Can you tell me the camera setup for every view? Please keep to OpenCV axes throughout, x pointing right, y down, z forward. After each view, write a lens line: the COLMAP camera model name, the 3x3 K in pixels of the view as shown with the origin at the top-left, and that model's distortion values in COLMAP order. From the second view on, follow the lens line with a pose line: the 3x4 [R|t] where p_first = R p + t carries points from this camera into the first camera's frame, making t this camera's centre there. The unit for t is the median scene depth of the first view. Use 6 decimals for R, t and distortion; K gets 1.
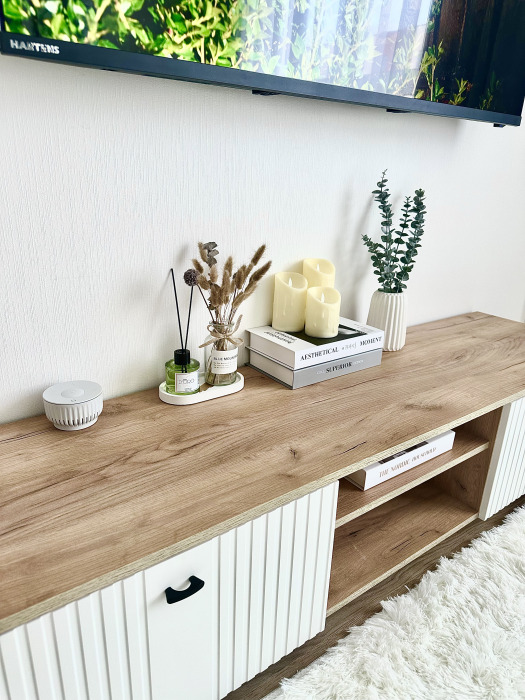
lens RADIAL K [[493.3, 0, 262.2], [0, 493.3, 353.6], [0, 0, 1]] dist [0.105995, -0.131724]
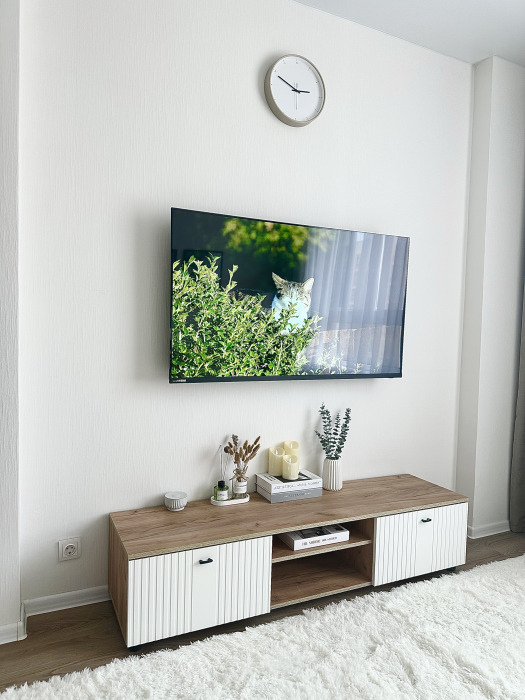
lens RADIAL K [[493.3, 0, 262.2], [0, 493.3, 353.6], [0, 0, 1]] dist [0.105995, -0.131724]
pose [[0.980572, 0.000208, -0.196160, 0.455943], [-0.060922, 0.950871, -0.303535, 0.114518], [0.186460, 0.309588, 0.932410, -1.252693]]
